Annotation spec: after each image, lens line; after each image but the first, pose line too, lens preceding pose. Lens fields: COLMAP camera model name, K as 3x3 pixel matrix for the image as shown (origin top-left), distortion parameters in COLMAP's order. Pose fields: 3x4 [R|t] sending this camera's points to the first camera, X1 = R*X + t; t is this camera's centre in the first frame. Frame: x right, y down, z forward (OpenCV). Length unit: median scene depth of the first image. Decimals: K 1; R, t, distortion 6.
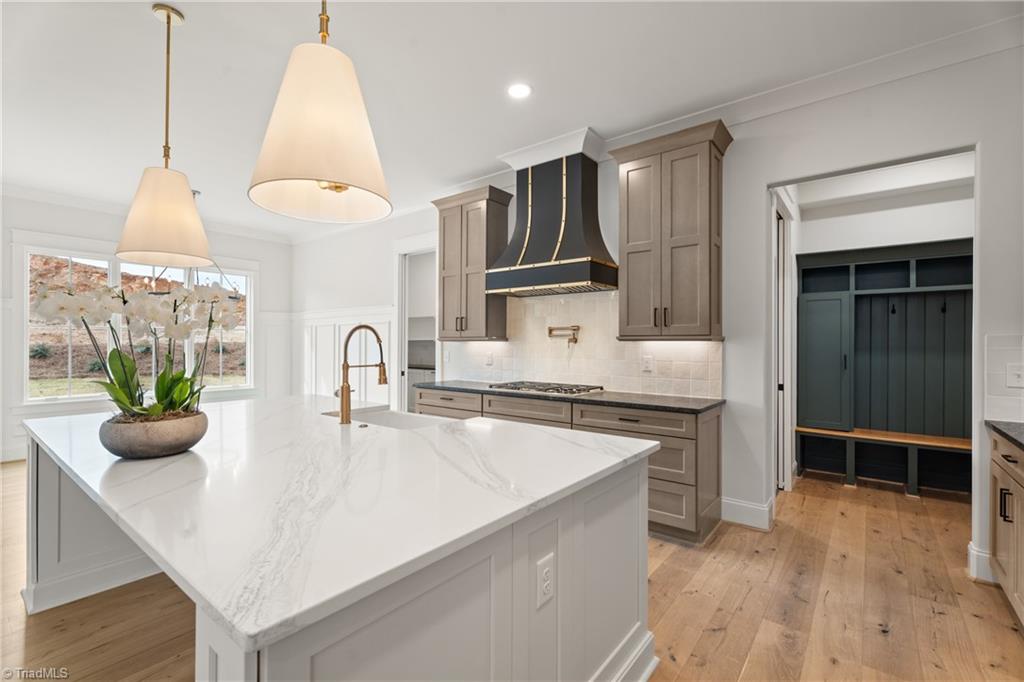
lens RADIAL K [[452.1, 0, 512.0], [0, 452.1, 341.0], [0, 0, 1]] dist [0.010338, 0.000366]
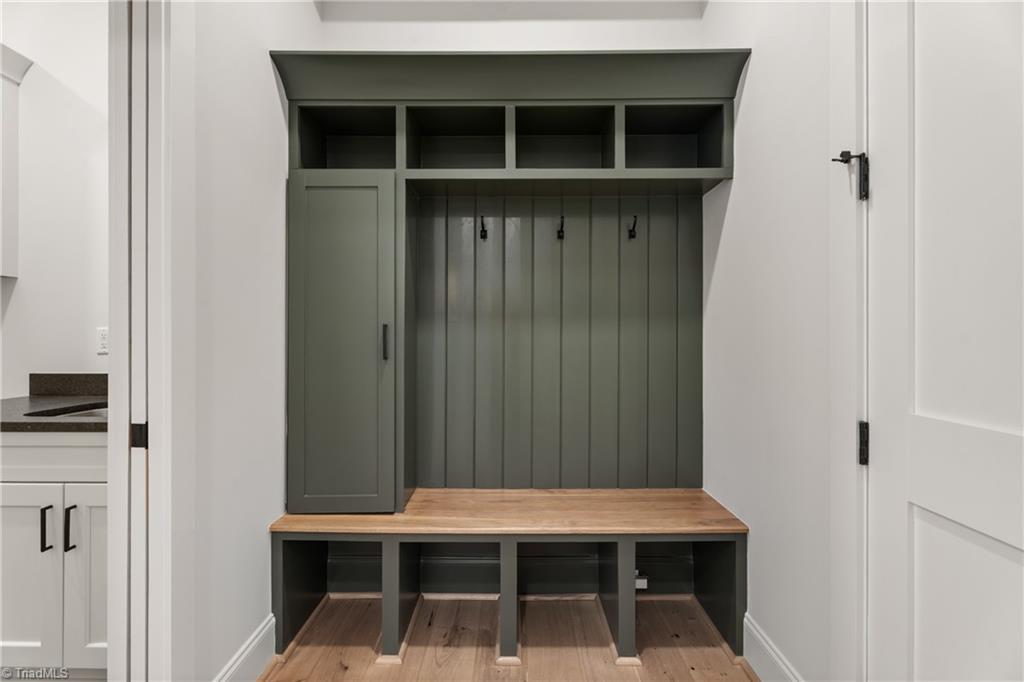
lens RADIAL K [[452.1, 0, 512.0], [0, 452.1, 341.0], [0, 0, 1]] dist [0.010338, 0.000366]
pose [[0.788346, -0.007470, 0.615186, 0.552557], [-0.001893, 0.999892, 0.014566, 0.036920], [-0.615229, -0.012648, 0.788247, 0.591448]]
